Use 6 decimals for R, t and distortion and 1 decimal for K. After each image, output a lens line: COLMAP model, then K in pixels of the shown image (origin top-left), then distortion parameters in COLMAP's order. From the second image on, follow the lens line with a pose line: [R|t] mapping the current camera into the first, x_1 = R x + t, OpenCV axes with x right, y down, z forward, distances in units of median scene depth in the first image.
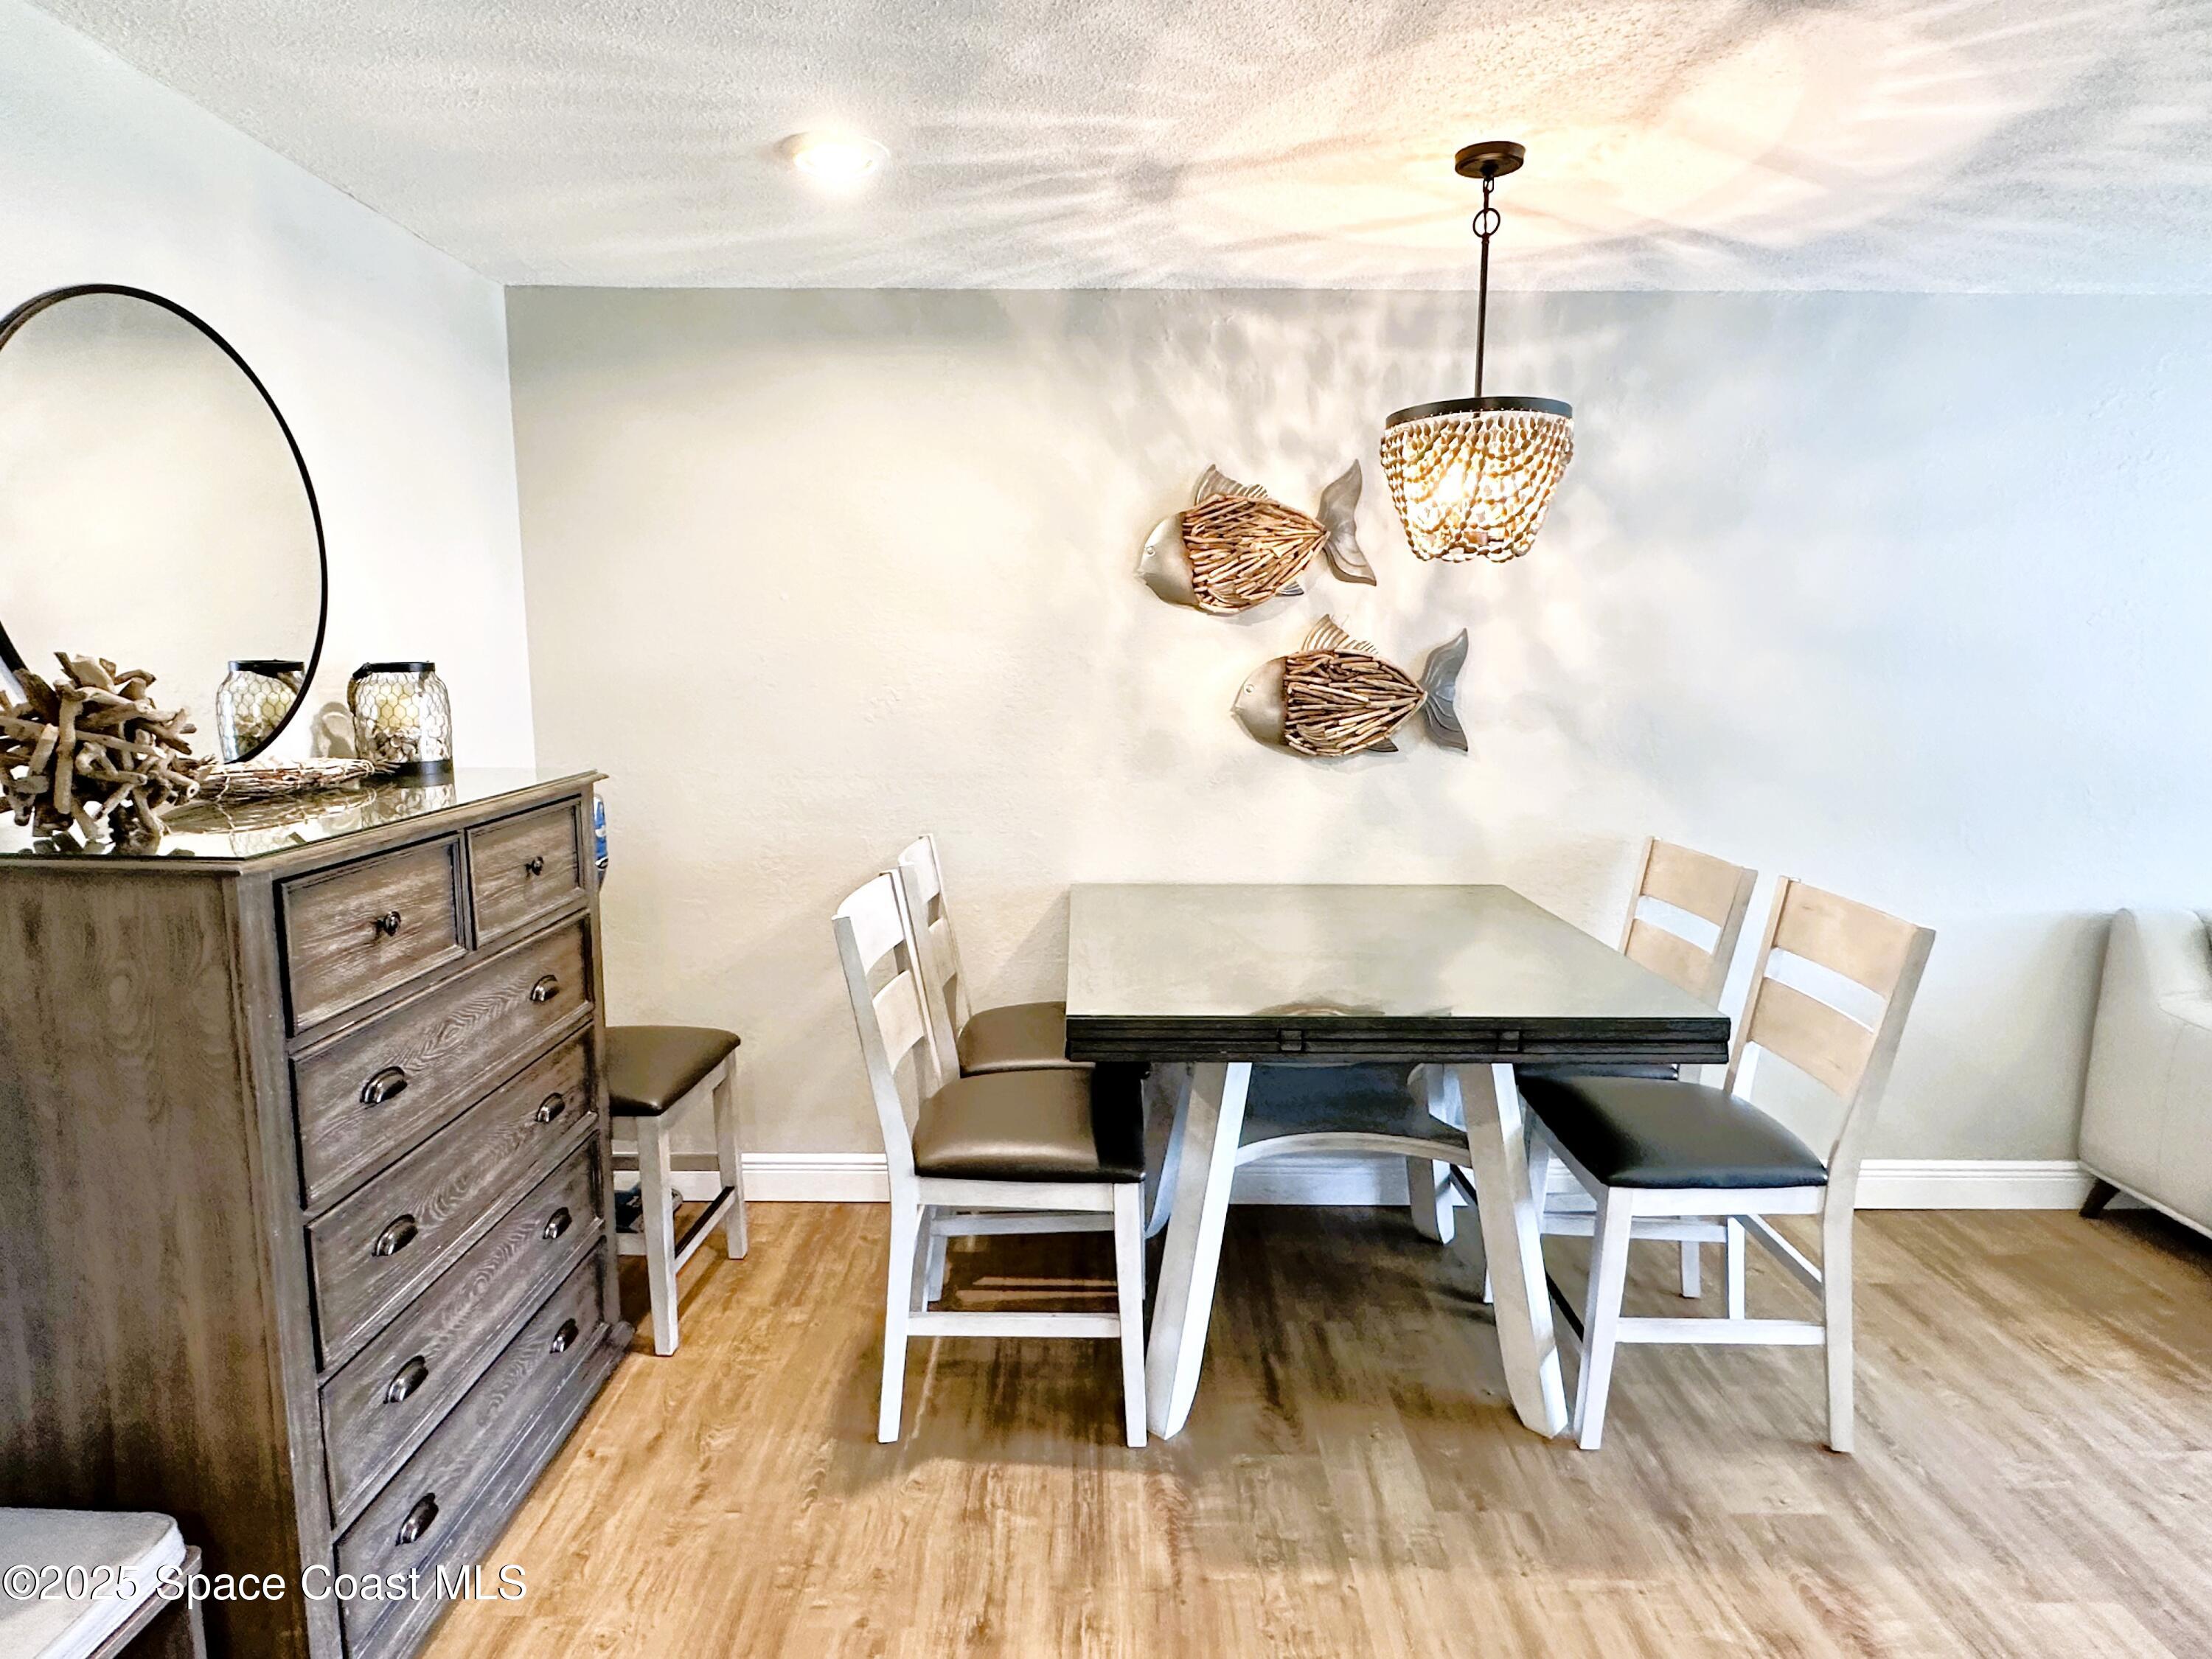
lens RADIAL K [[1217.9, 0, 1106.1], [0, 1217.9, 854.2], [0, 0, 1]] dist [-0.001192, -0.001159]
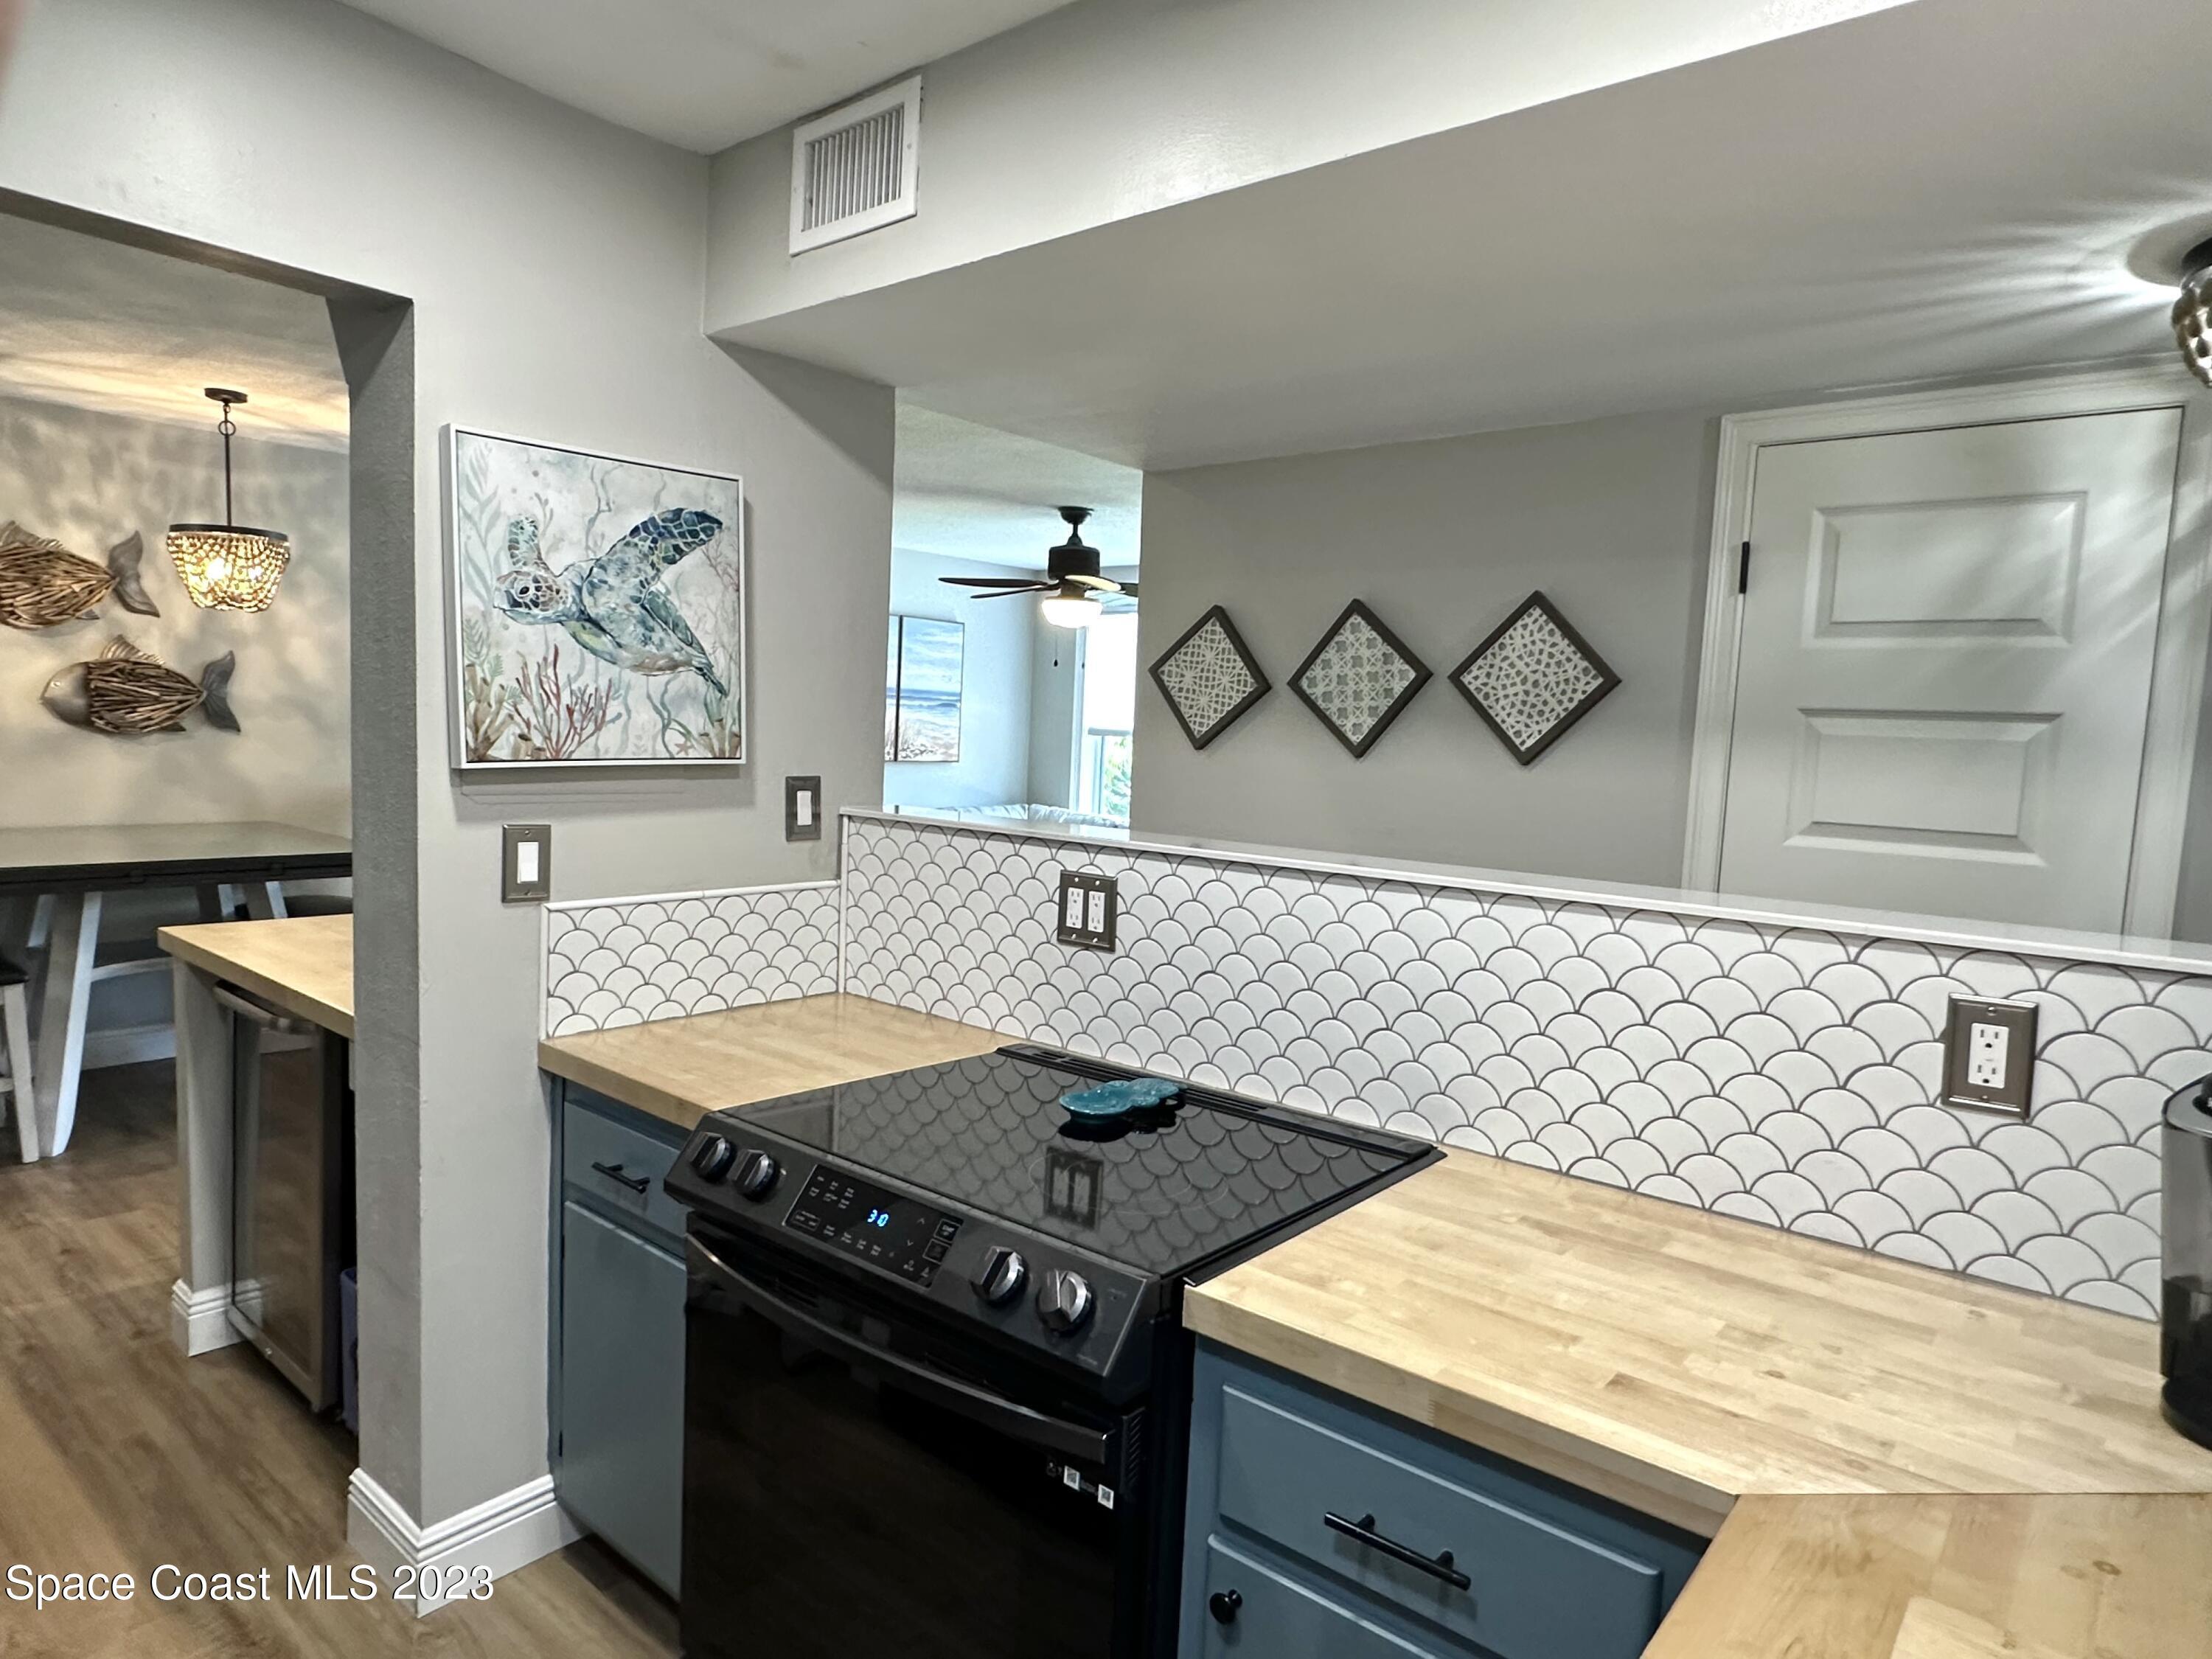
lens RADIAL K [[1306.9, 0, 1101.3], [0, 1306.9, 854.7], [0, 0, 1]] dist [-0.004551, -0.000345]
pose [[0.646828, -0.053443, 0.760761, -0.258334], [0.088533, 0.996059, -0.005301, 0.175781], [-0.757480, 0.070782, 0.649011, -0.872436]]
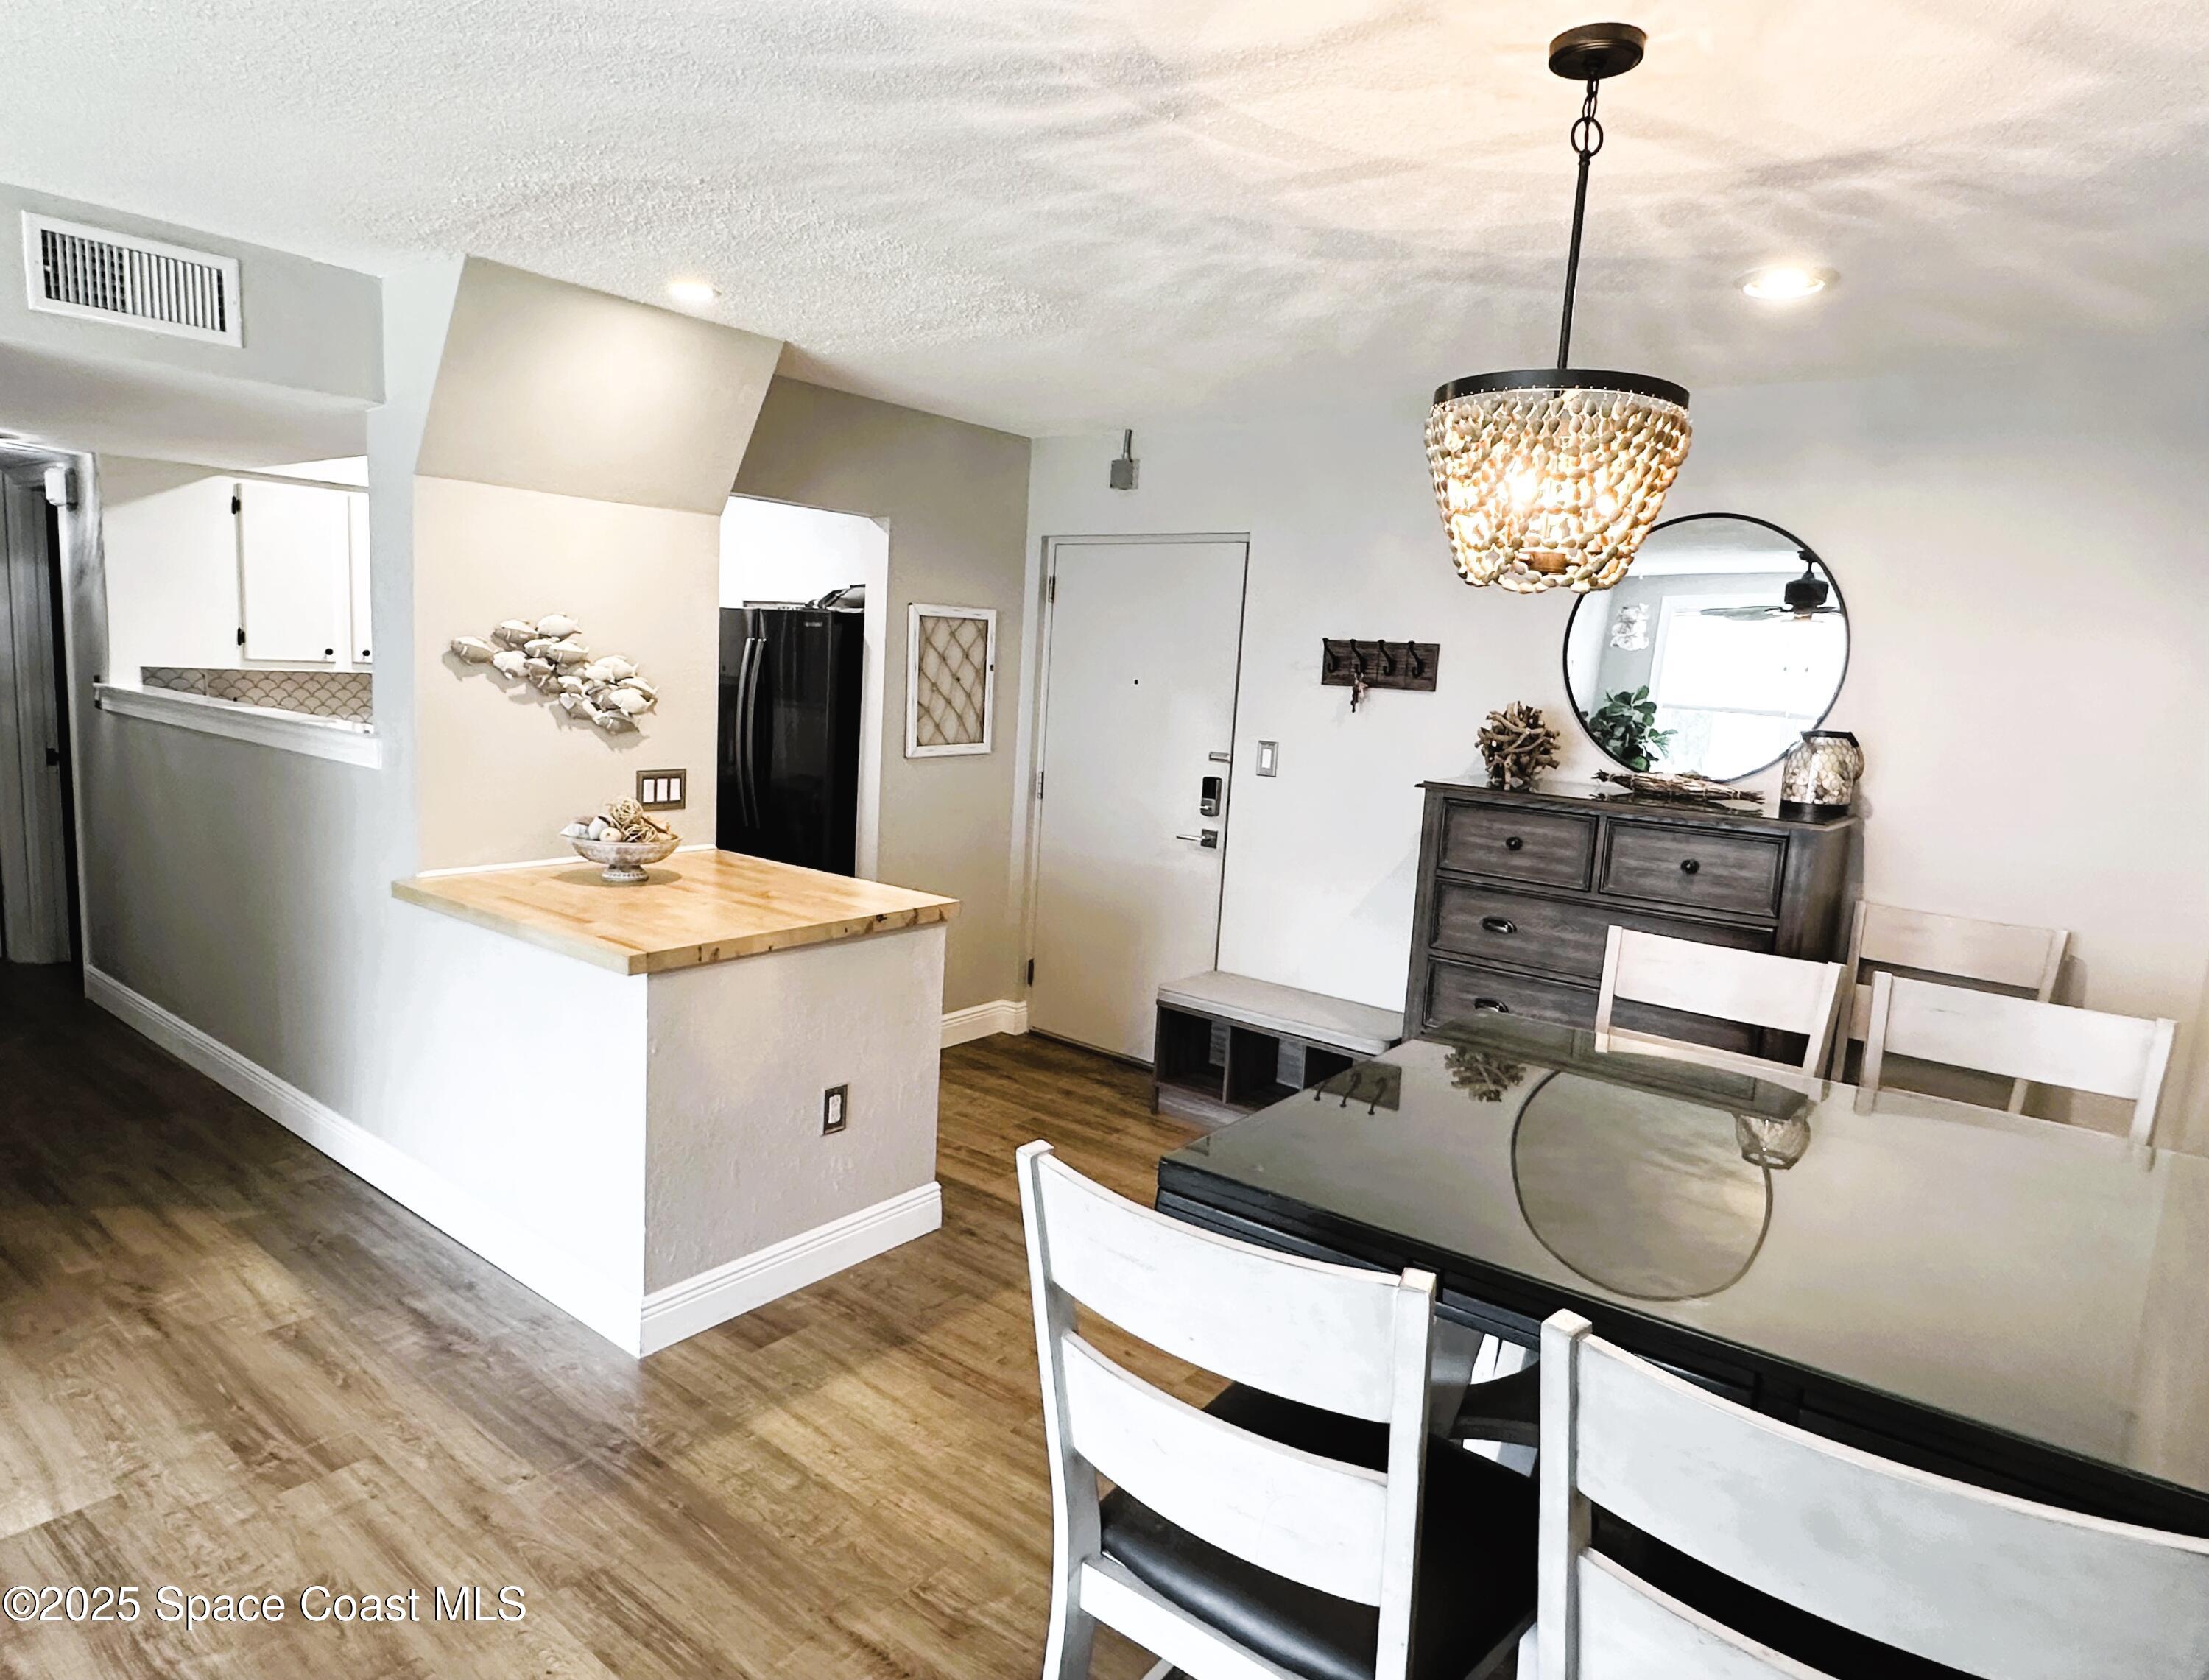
lens RADIAL K [[1331.5, 0, 1089.4], [0, 1331.5, 861.6], [0, 0, 1]] dist [-0.000460, 0.002180]
pose [[-0.625221, 0.072670, -0.777057, 0.829327], [-0.192294, 0.950617, 0.243621, -0.169372], [0.756387, 0.301740, -0.580371, 0.979334]]
